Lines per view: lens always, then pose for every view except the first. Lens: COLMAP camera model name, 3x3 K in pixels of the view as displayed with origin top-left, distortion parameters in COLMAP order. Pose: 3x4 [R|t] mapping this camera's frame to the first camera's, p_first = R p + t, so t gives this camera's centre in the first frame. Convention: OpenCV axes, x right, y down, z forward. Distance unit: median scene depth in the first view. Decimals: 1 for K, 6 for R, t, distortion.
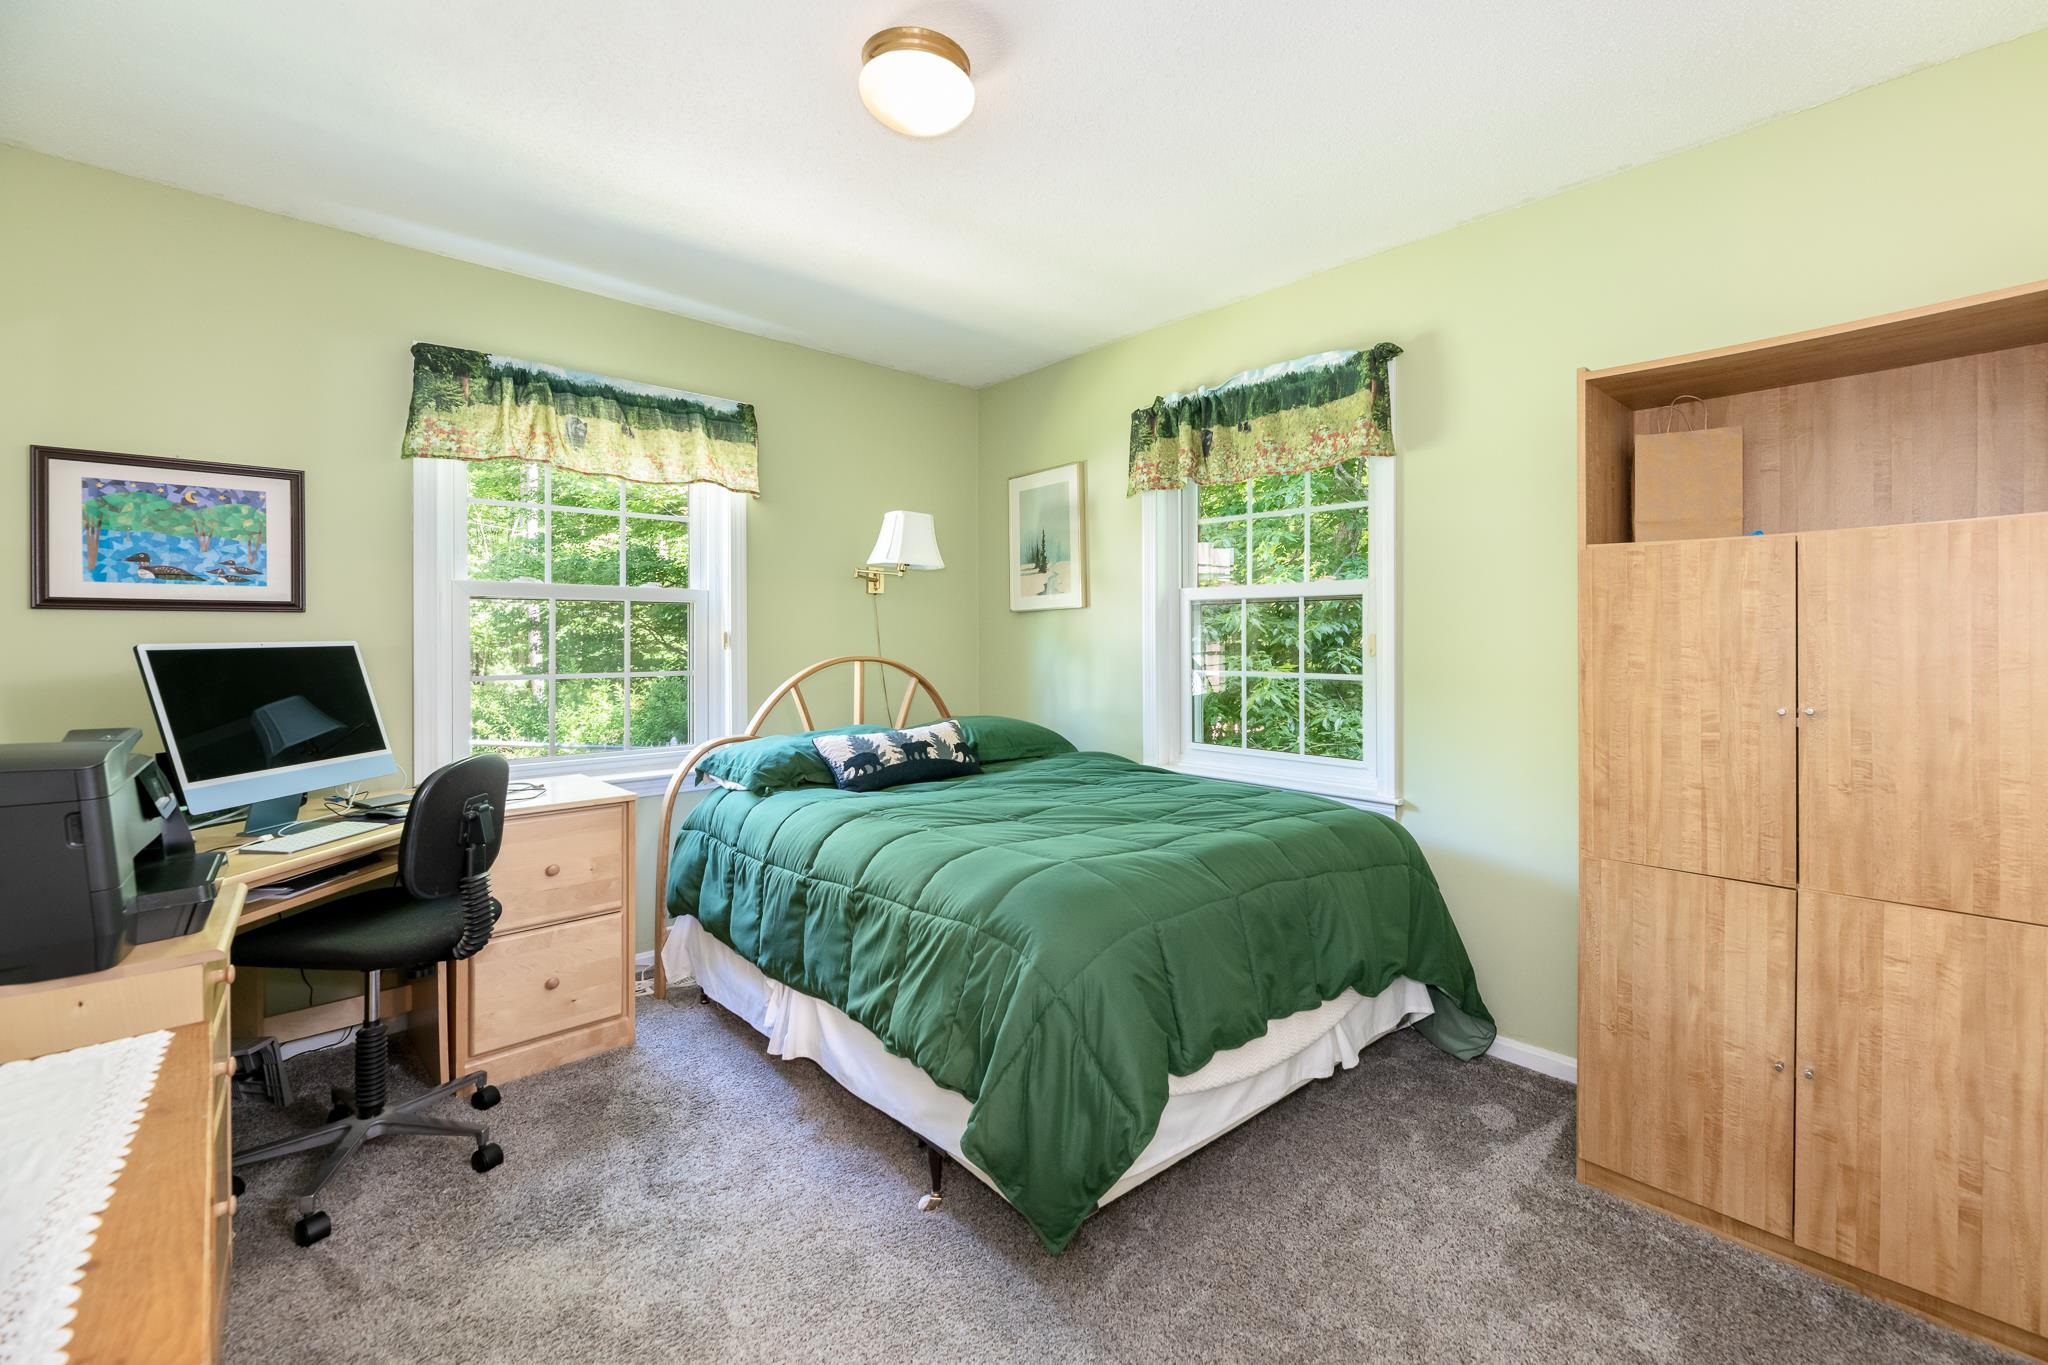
lens RADIAL K [[883.6, 0, 1075.9], [0, 883.6, 634.8], [0, 0, 1]] dist [0.001141, 0.000230]
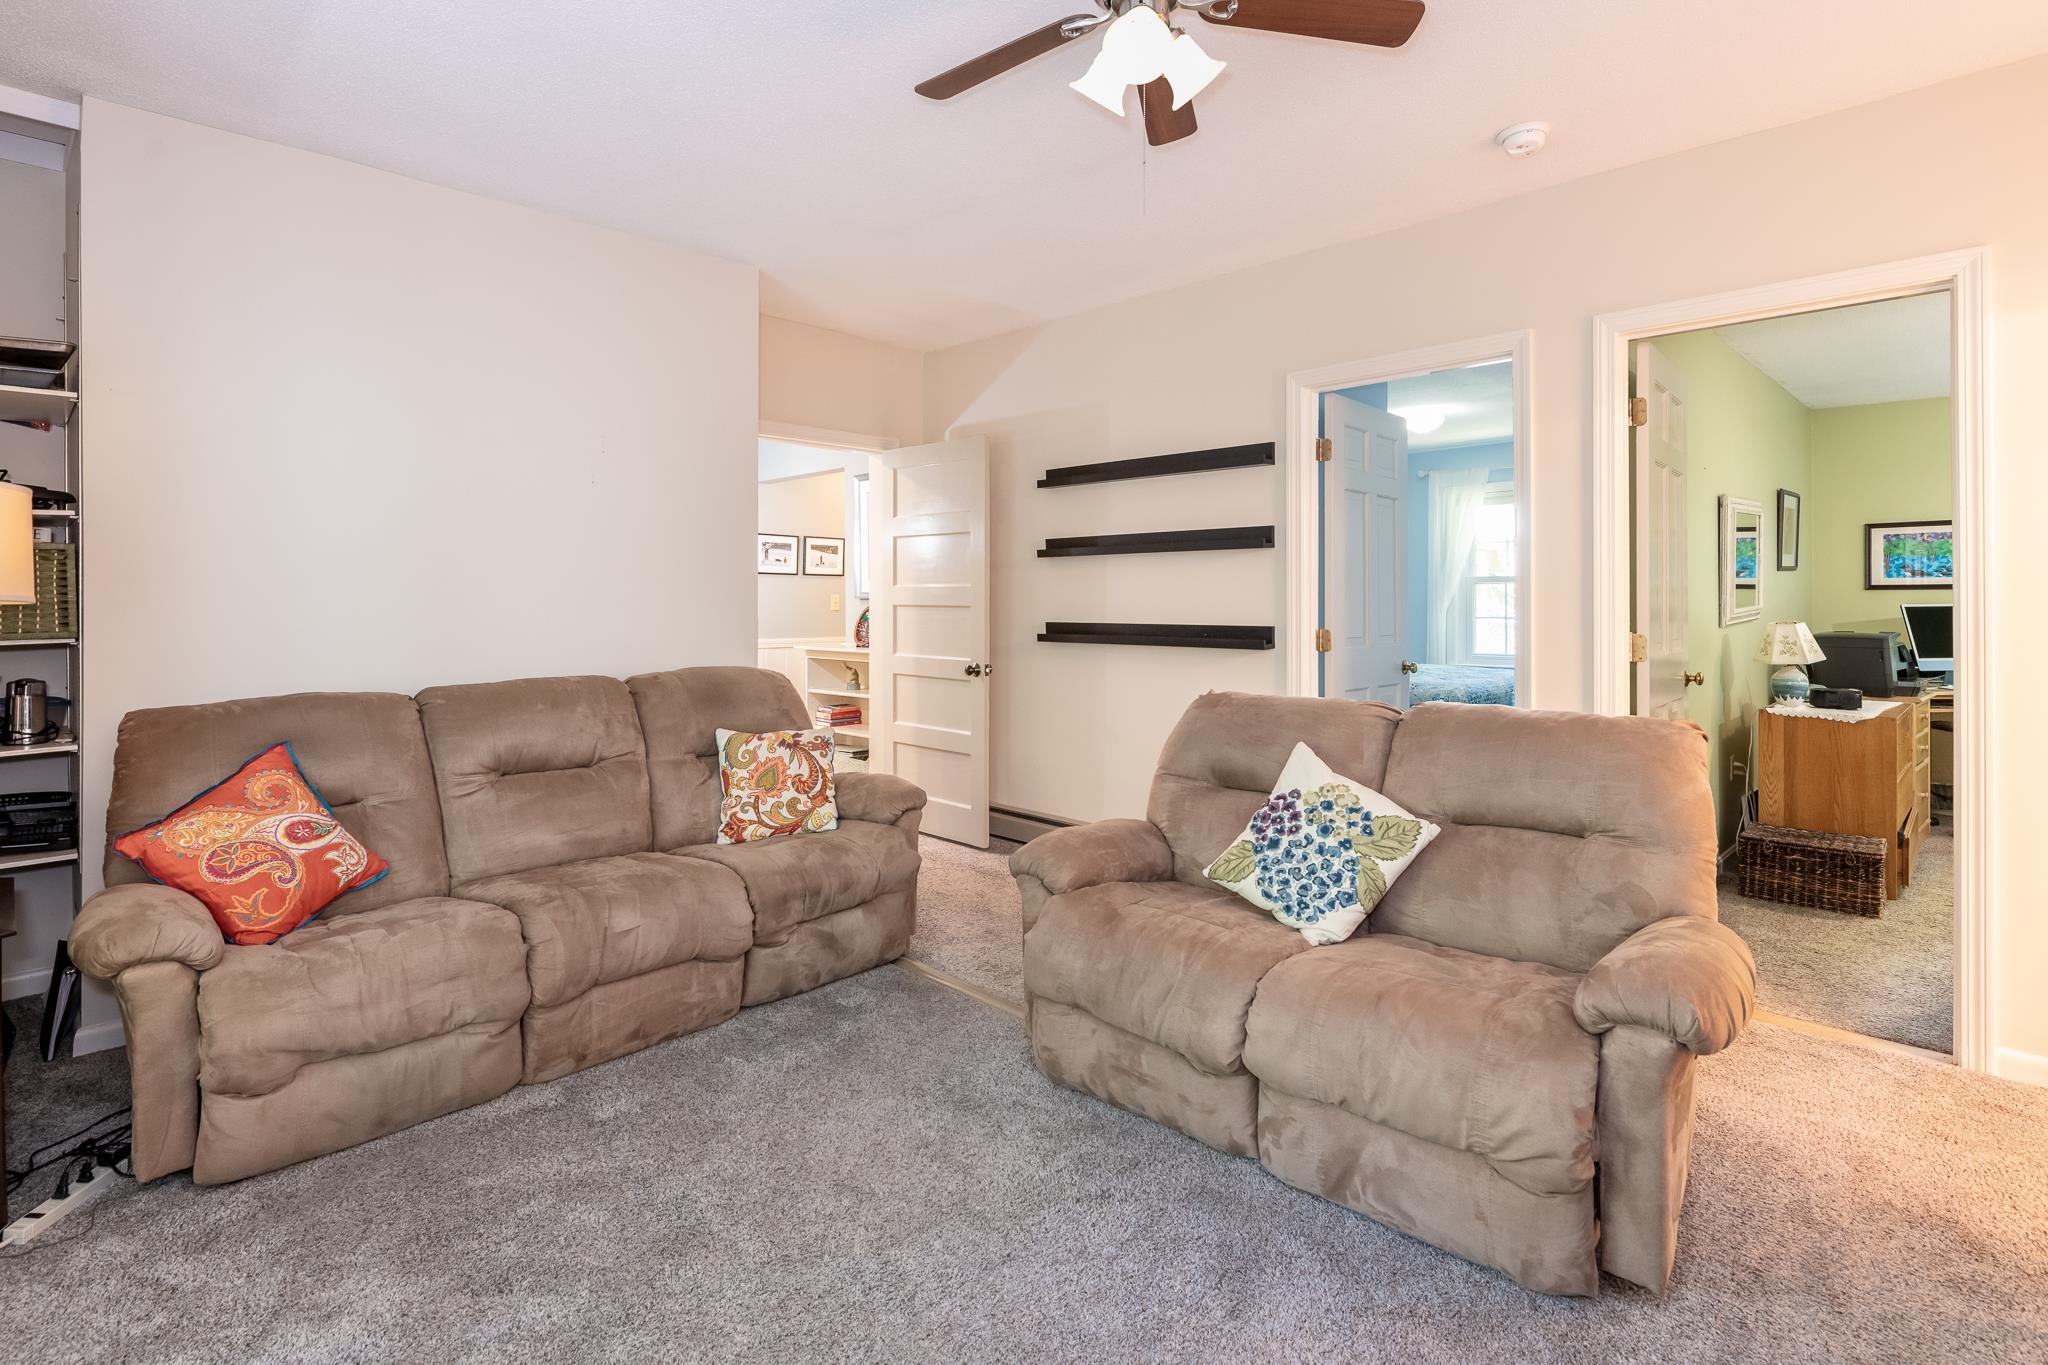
lens RADIAL K [[985.1, 0, 1023.2], [0, 985.1, 600.0], [0, 0, 1]] dist [-0.003122, -0.000579]
pose [[0.009560, 0.004384, -0.999945, 1.371122], [-0.002043, 0.999988, 0.004365, -0.007018], [0.999952, 0.002001, 0.009569, -1.224718]]
